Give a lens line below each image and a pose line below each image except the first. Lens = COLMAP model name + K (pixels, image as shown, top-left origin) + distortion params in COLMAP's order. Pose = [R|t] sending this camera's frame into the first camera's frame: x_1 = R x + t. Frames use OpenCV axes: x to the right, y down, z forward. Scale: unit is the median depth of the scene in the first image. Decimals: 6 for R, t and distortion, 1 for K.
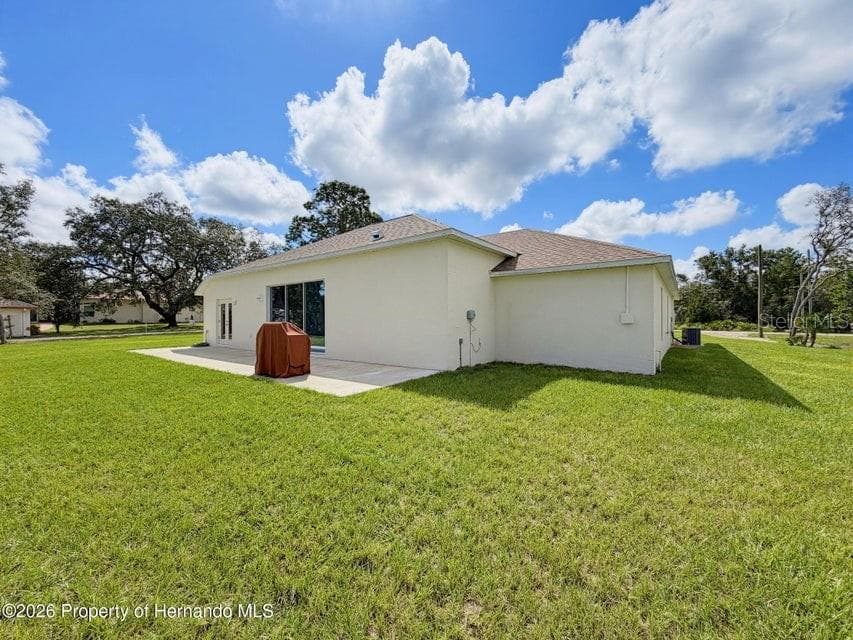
lens RADIAL K [[346.8, 0, 426.5], [0, 346.8, 320.0], [0, 0, 1]] dist [-0.017114, 0.000108]
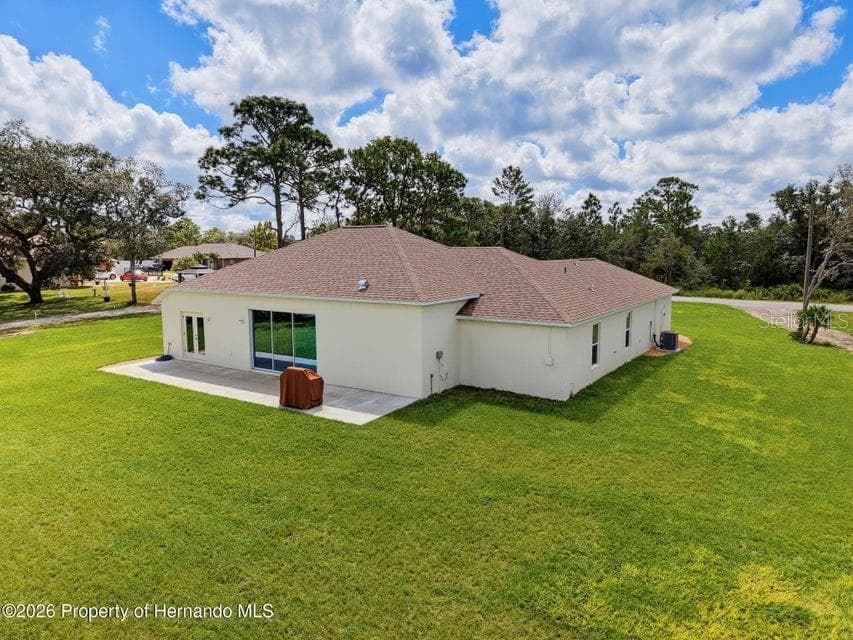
lens RADIAL K [[582.2, 0, 427.3], [0, 582.2, 304.0], [0, 0, 1]] dist [0.004660, -0.002448]
pose [[0.997821, -0.008014, 0.065492, -0.046436], [0.001972, 0.995776, 0.091795, -0.320809], [-0.065951, -0.091465, 0.993622, -0.922406]]
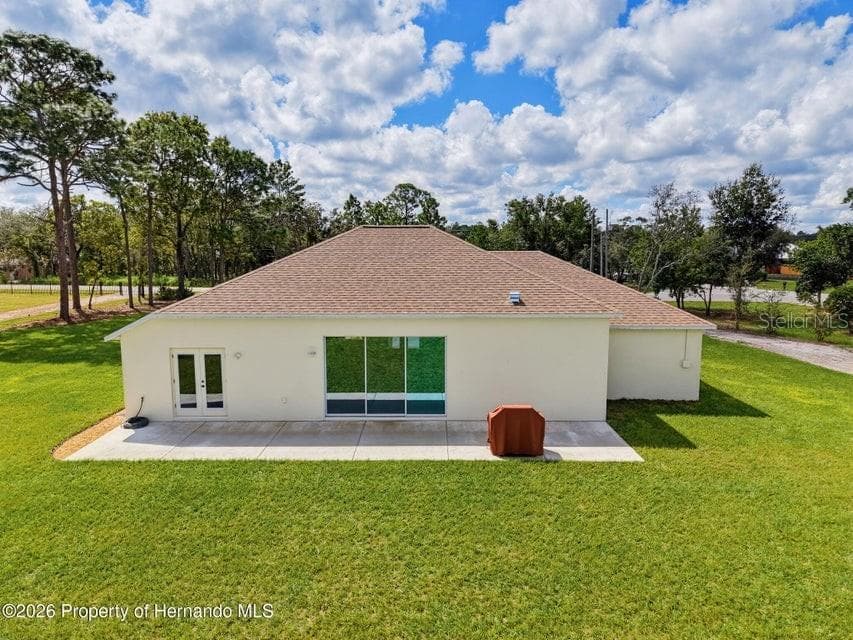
lens RADIAL K [[582.2, 0, 427.3], [0, 582.2, 304.0], [0, 0, 1]] dist [0.004660, -0.002448]
pose [[0.798357, -0.054784, 0.599687, -1.223232], [-0.002260, 0.995574, 0.093958, -0.340120], [-0.602180, -0.076367, 0.794699, -0.187730]]
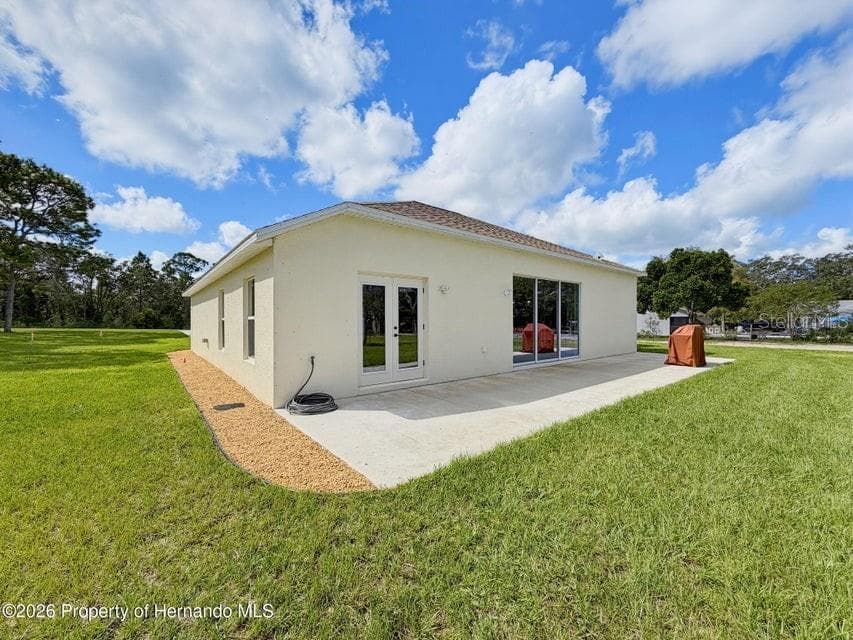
lens RADIAL K [[347.2, 0, 426.5], [0, 347.2, 320.0], [0, 0, 1]] dist [0.001493, 0.000048]
pose [[0.239403, 0.004620, 0.970909, -1.353338], [0.003687, 0.999977, -0.005667, -0.005695], [-0.970913, 0.004936, 0.239381, 1.165099]]
